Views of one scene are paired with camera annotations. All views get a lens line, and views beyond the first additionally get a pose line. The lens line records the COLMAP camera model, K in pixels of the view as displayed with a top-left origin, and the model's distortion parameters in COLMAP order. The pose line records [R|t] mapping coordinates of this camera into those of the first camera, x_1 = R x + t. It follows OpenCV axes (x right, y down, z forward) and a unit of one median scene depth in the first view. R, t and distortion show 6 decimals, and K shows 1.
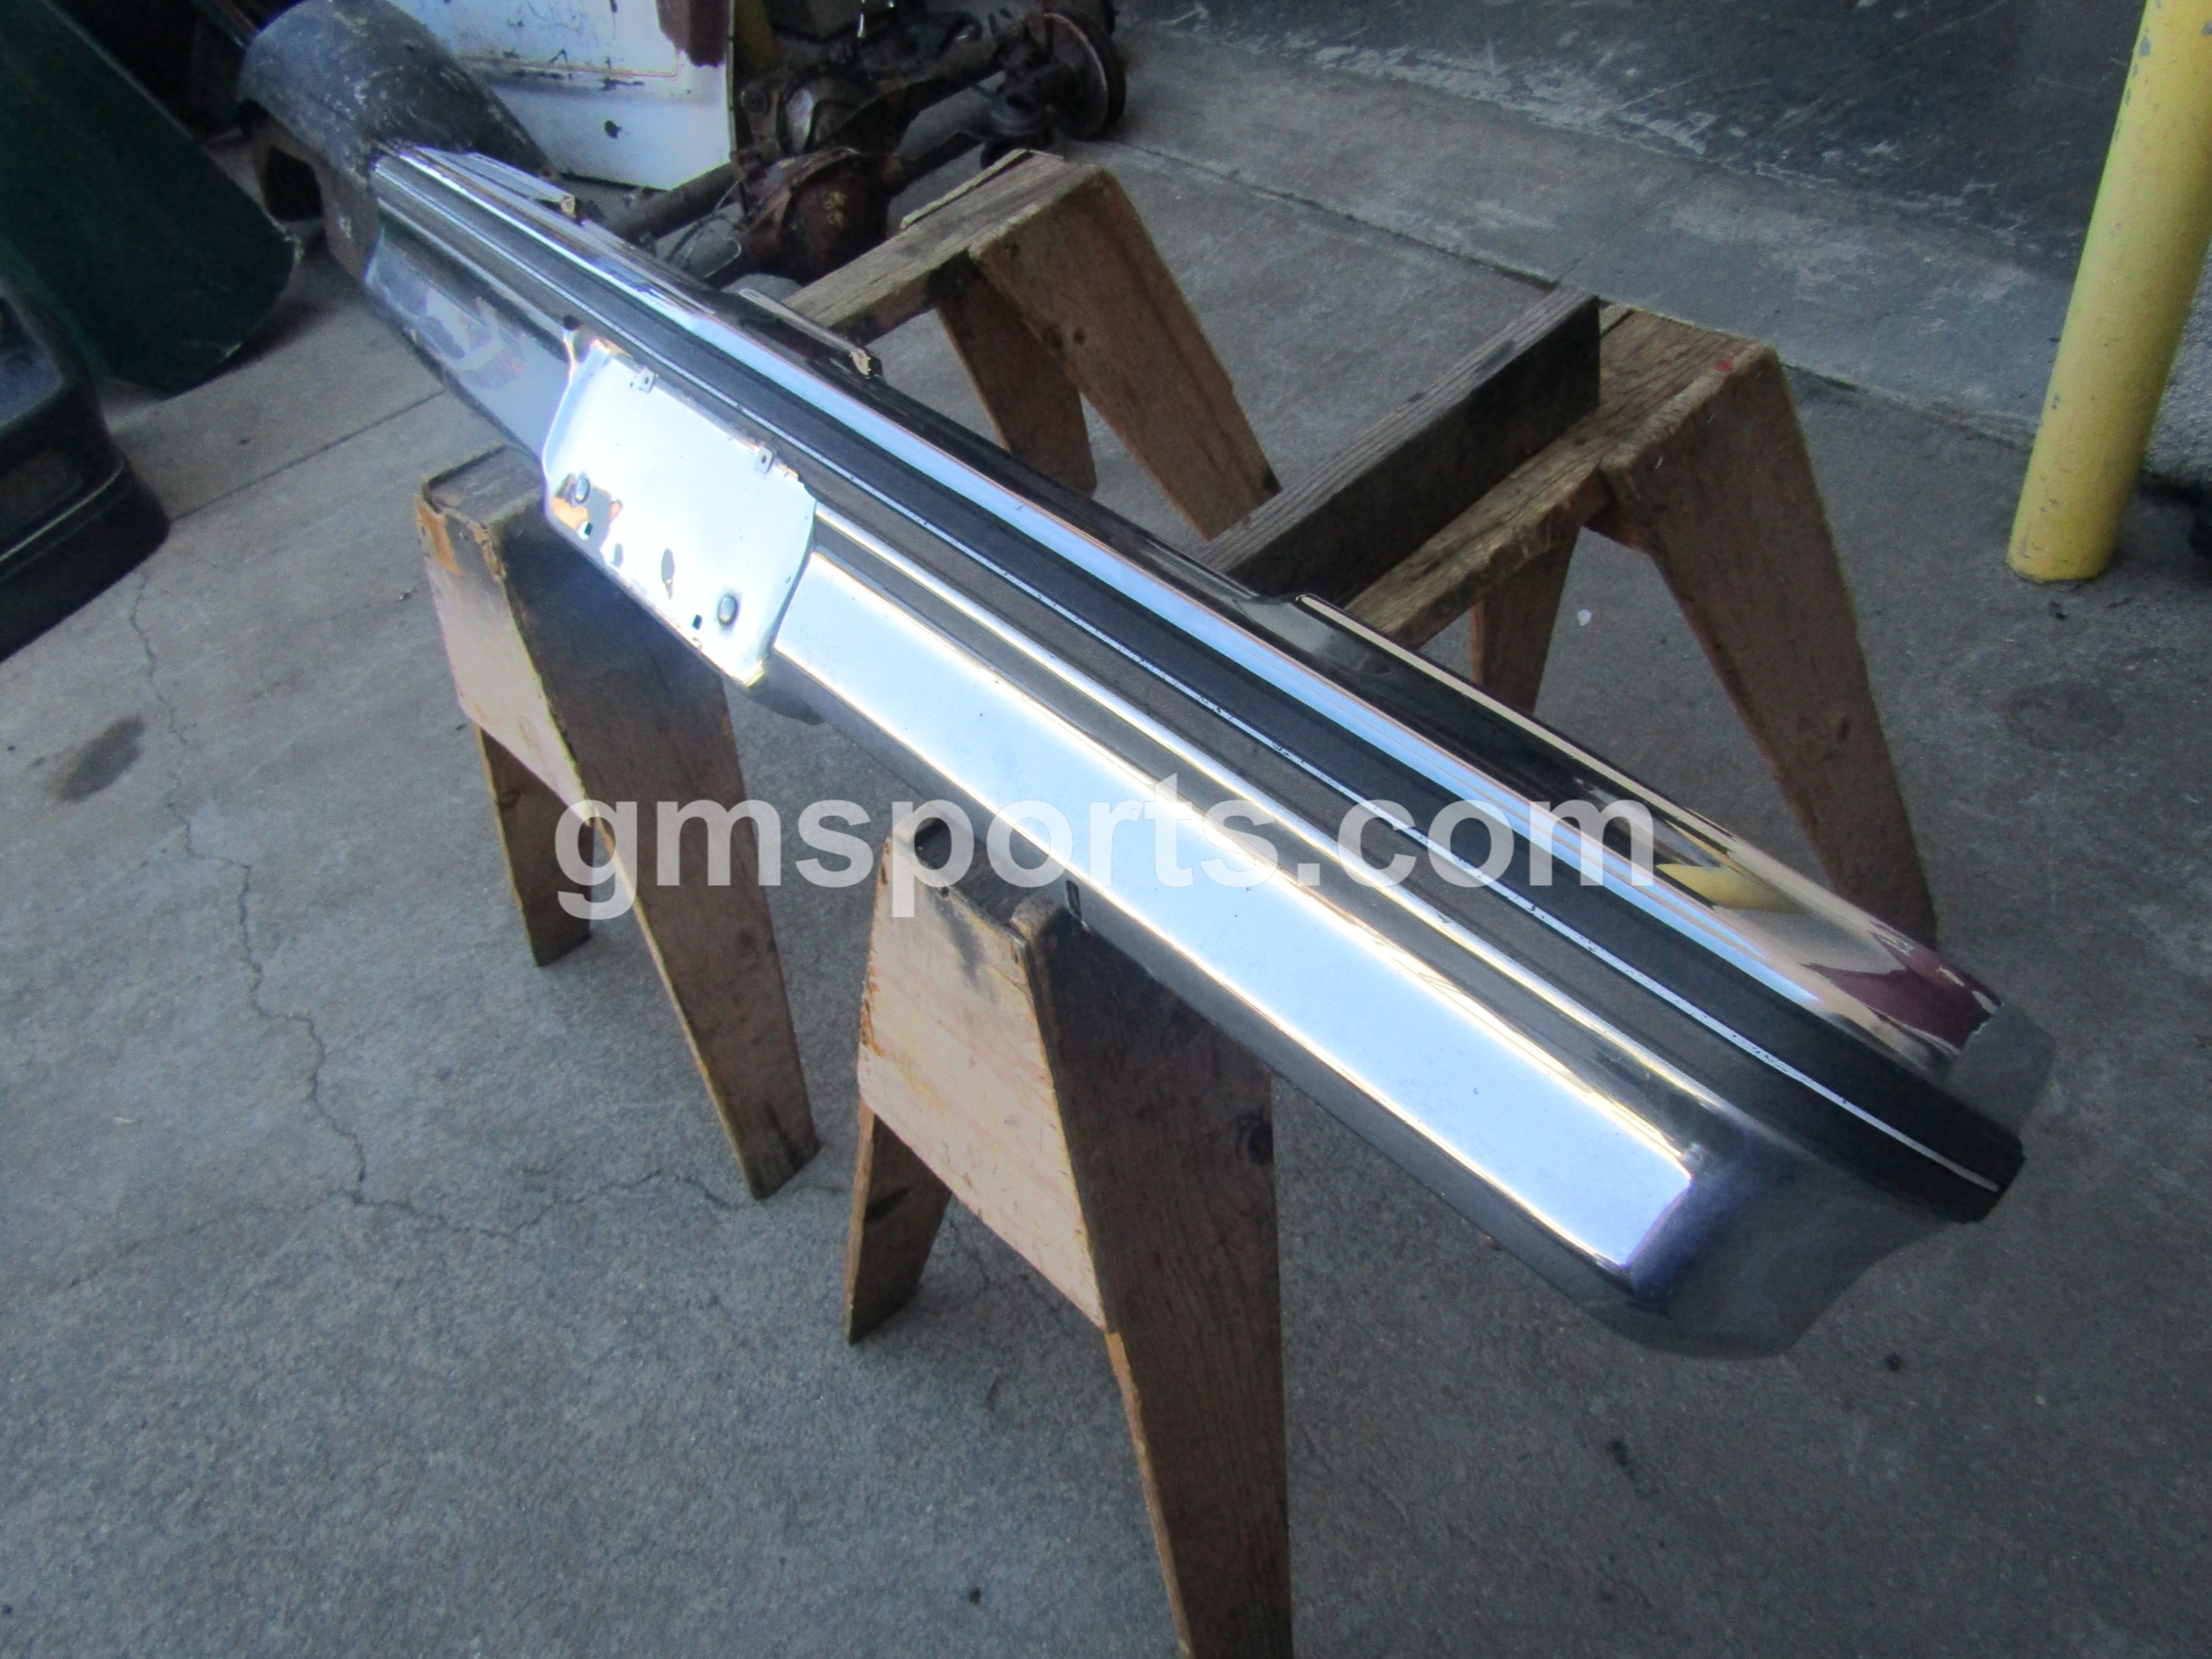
lens RADIAL K [[1584.8, 0, 1109.2], [0, 1584.8, 832.9], [0, 0, 1]] dist [-0.006134, -0.001054]
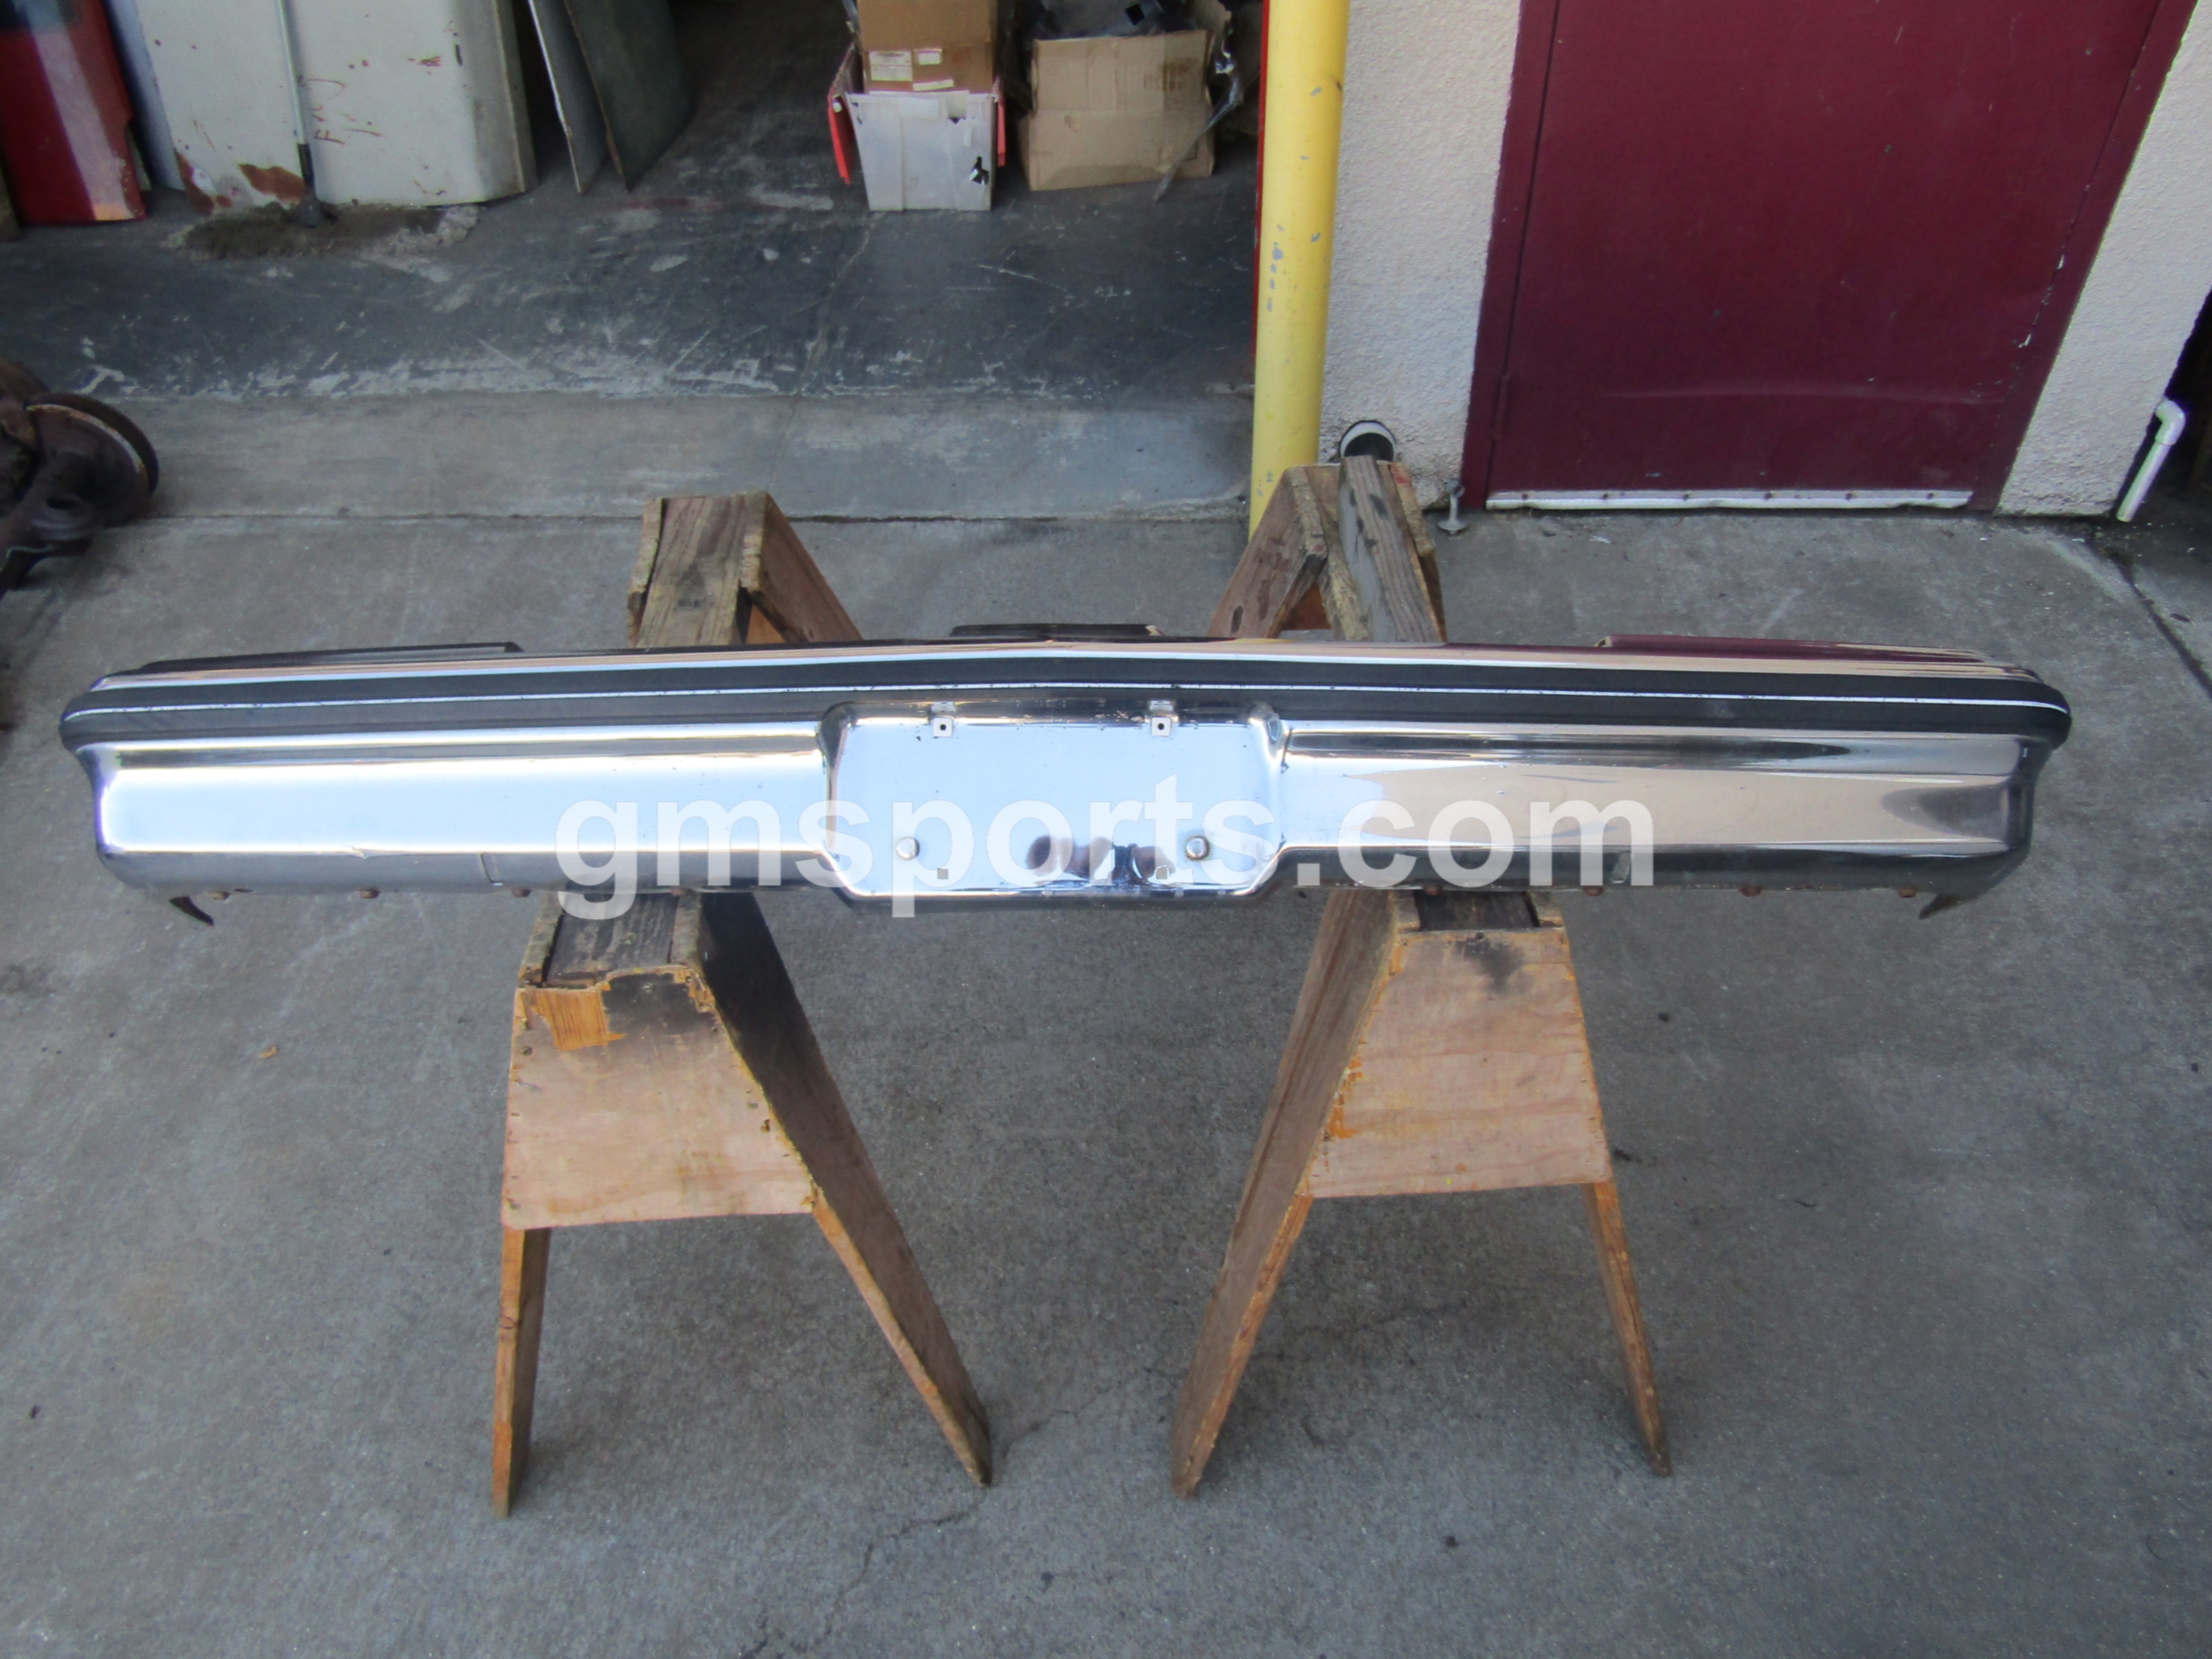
lens RADIAL K [[1577.1, 0, 1115.5], [0, 1577.1, 826.6], [0, 0, 1]] dist [-0.002830, -0.005916]
pose [[0.625583, -0.392276, 0.674363, -0.402665], [0.476028, 0.876765, 0.068418, -0.098631], [-0.618097, 0.278215, 0.735223, 0.053608]]
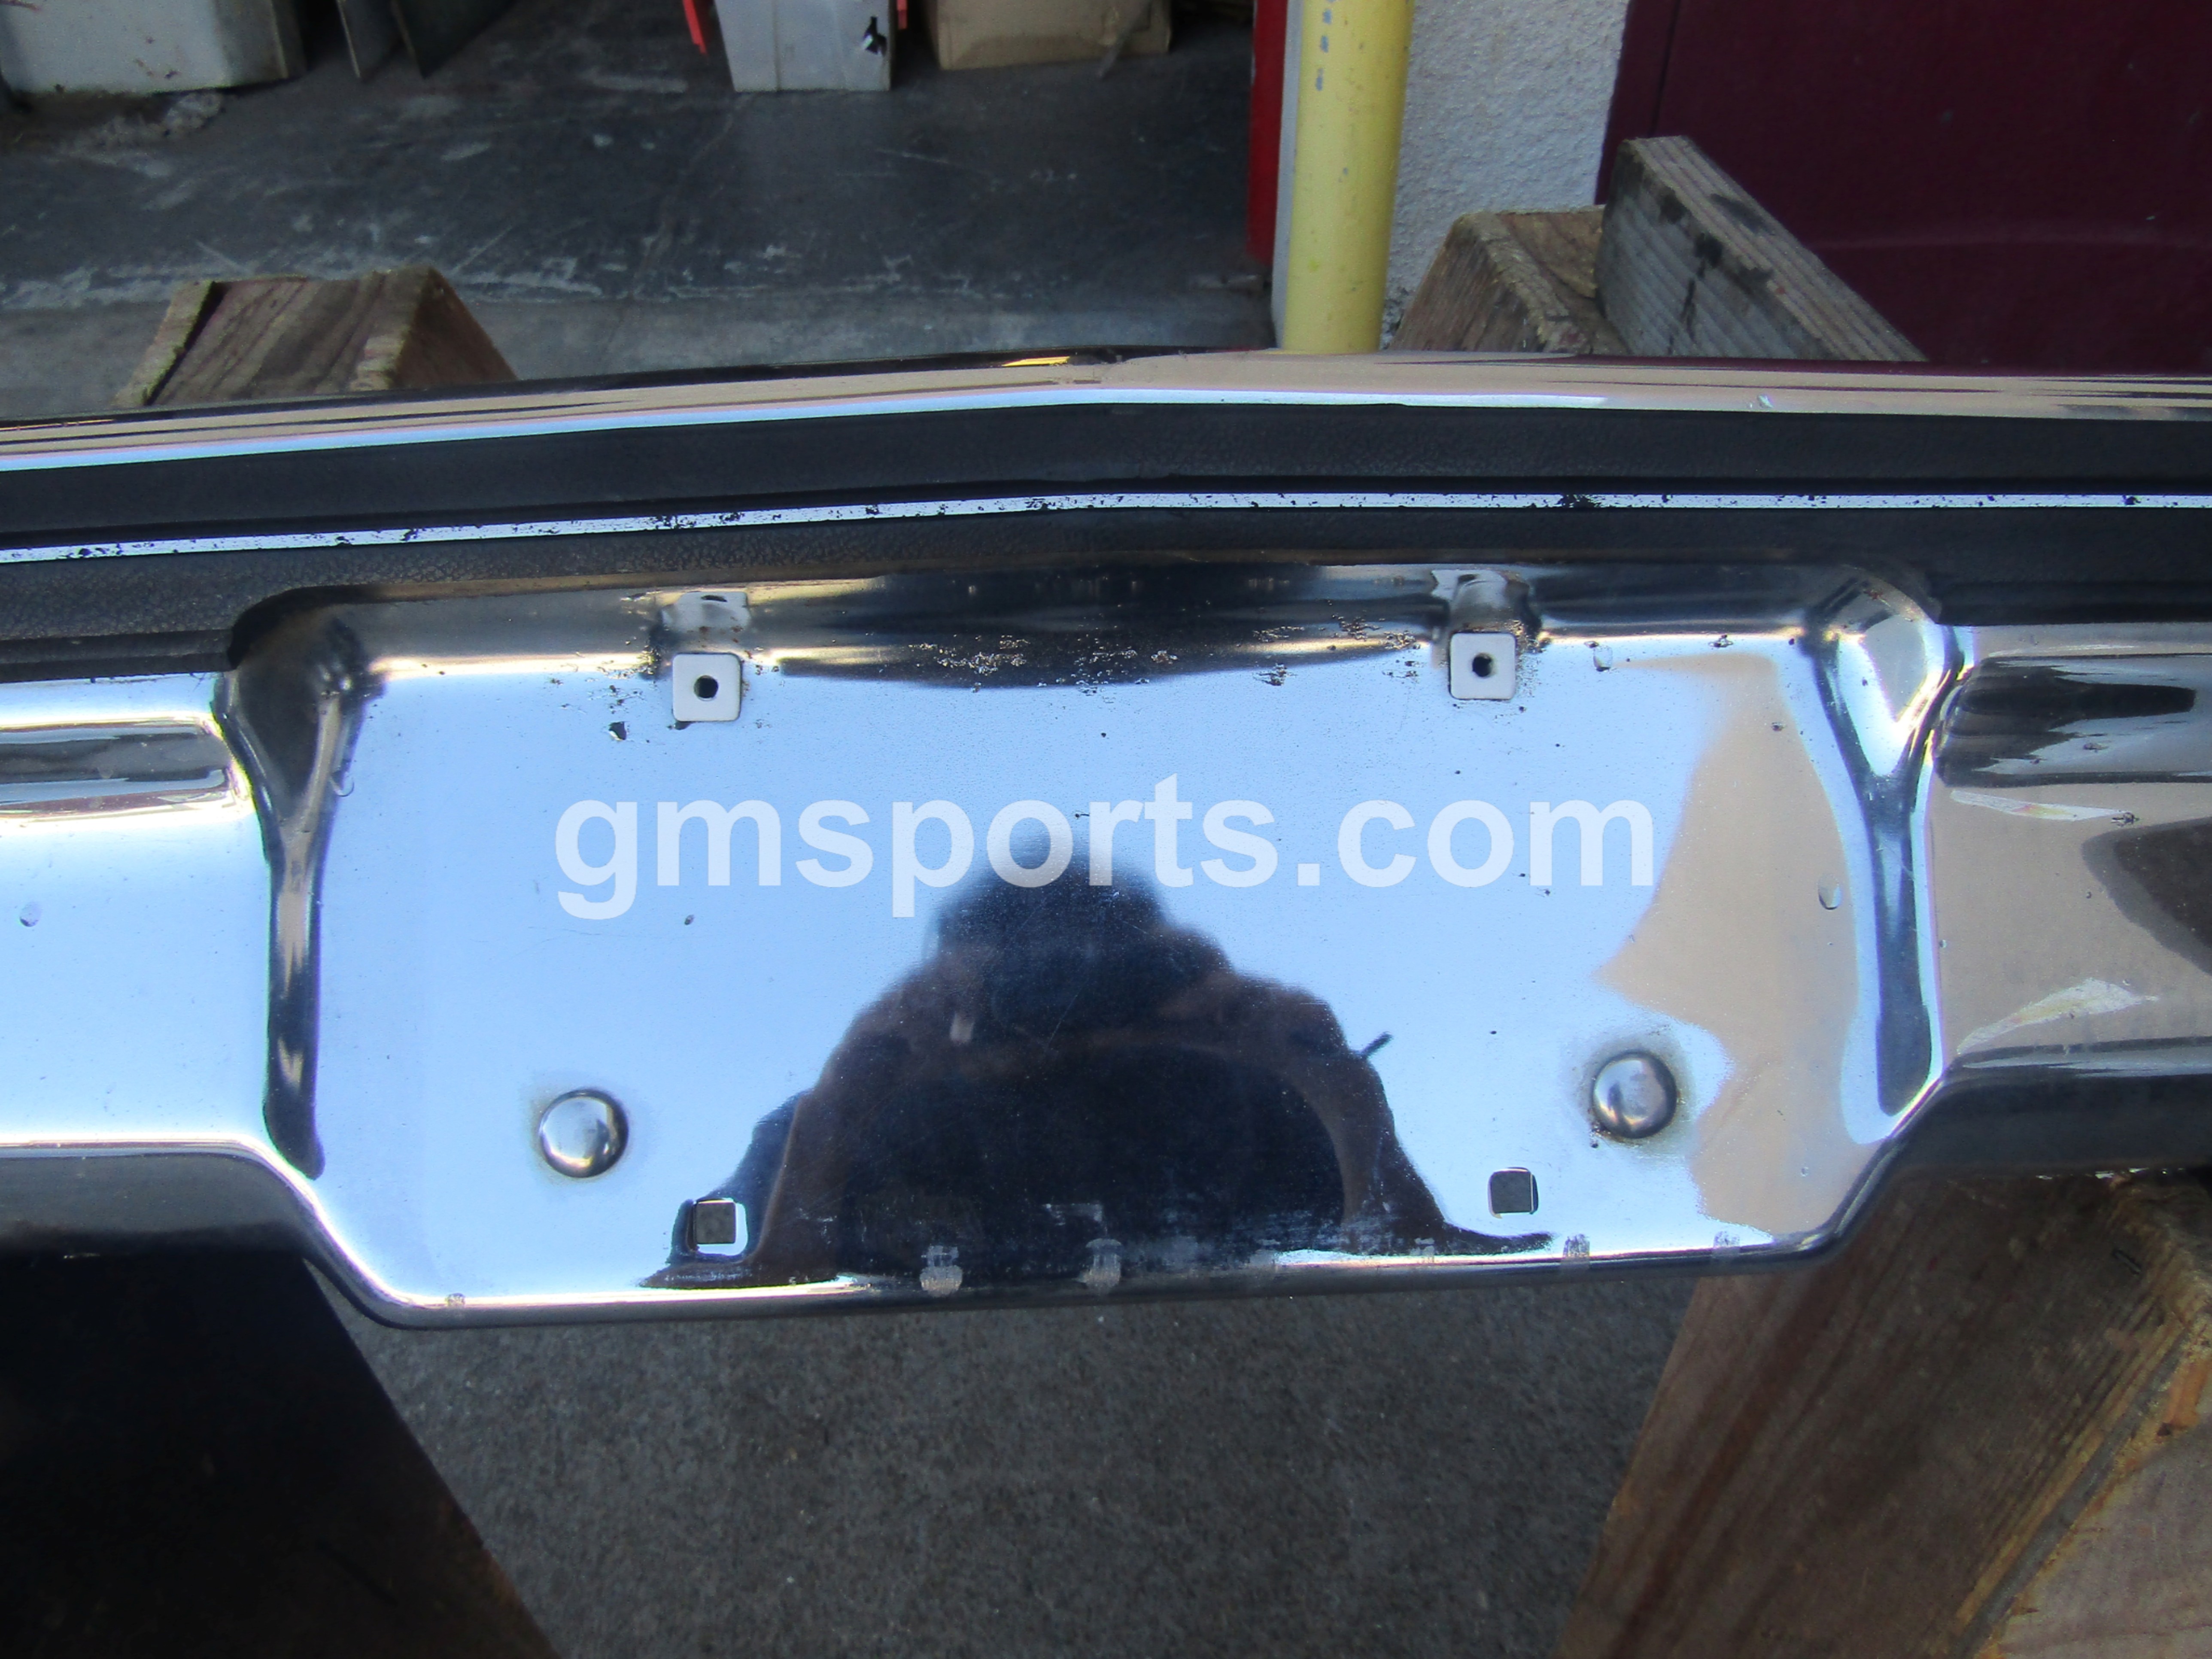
lens RADIAL K [[1567.9, 0, 1110.0], [0, 1567.9, 825.7], [0, 0, 1]] dist [-0.004752, -0.003511]
pose [[0.582858, -0.397311, 0.708817, -0.192286], [0.497616, 0.864133, 0.075182, -0.099996], [-0.642382, 0.308898, 0.701375, 0.303045]]
